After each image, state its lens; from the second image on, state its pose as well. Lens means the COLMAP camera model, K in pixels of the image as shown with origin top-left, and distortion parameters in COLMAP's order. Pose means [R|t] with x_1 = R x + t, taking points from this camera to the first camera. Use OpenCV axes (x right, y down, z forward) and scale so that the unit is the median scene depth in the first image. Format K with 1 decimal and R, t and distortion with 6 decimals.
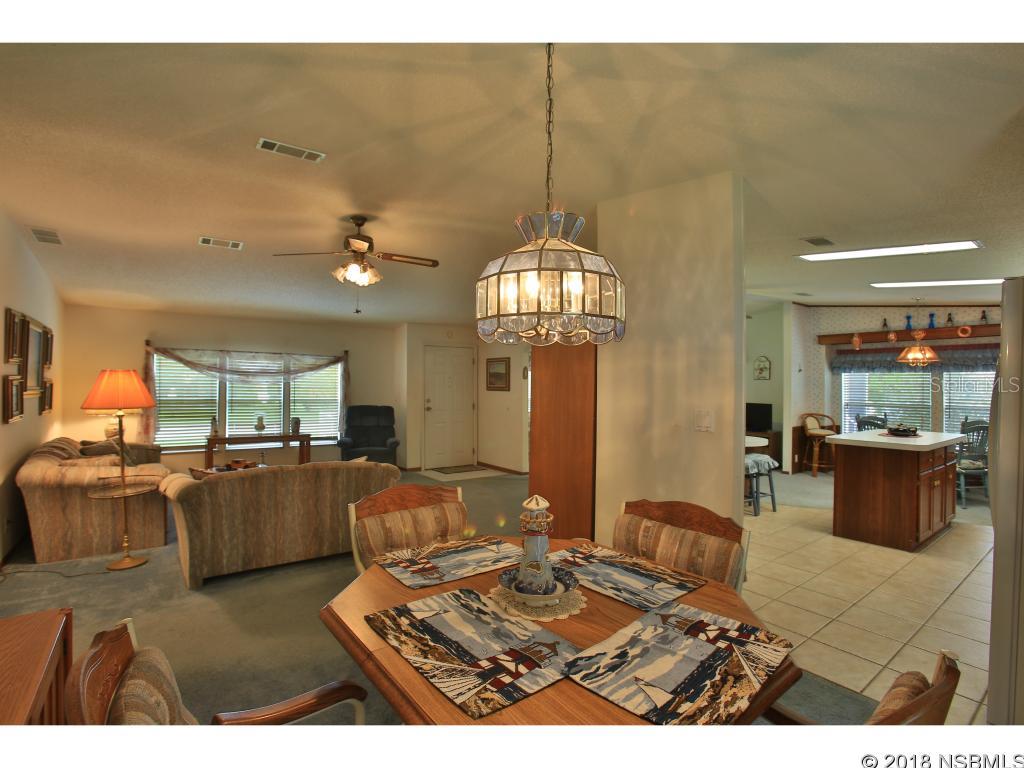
lens RADIAL K [[500.8, 0, 513.2], [0, 500.8, 387.0], [0, 0, 1]] dist [-0.054833, 0.017296]
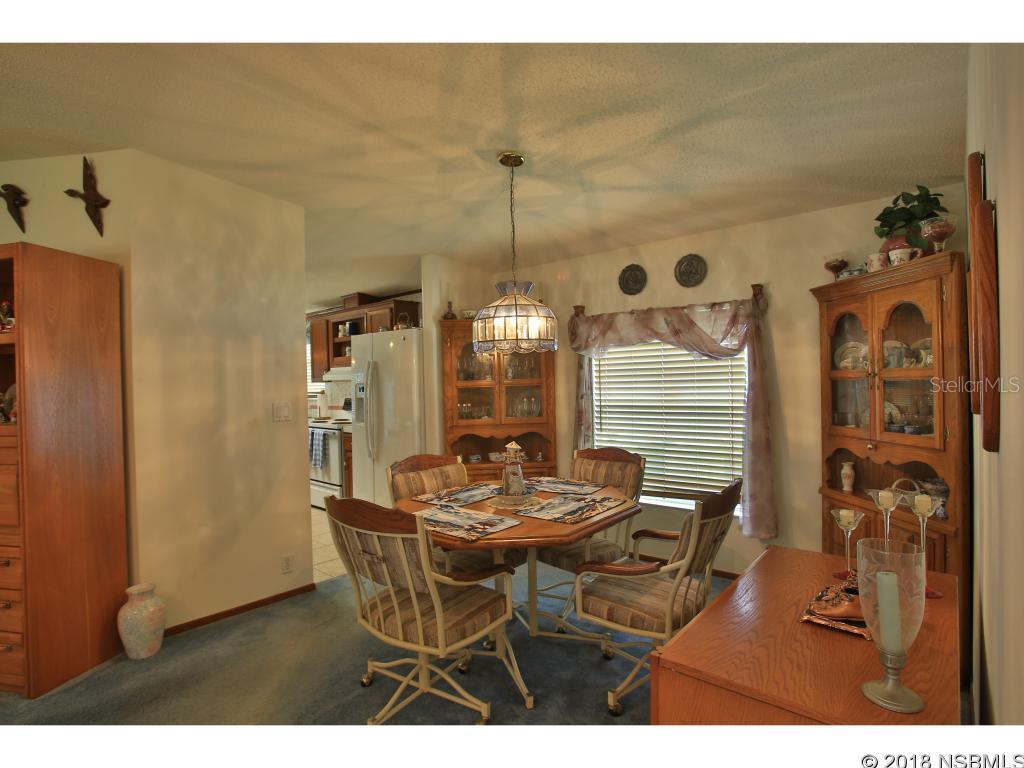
lens RADIAL K [[536.2, 0, 502.2], [0, 536.2, 382.7], [0, 0, 1]] dist [0.002540, 0.000303]
pose [[-0.188746, -0.019861, 0.981825, -1.401574], [0.016693, 0.999586, 0.023429, -0.029756], [-0.981884, 0.020811, -0.188337, 1.096821]]
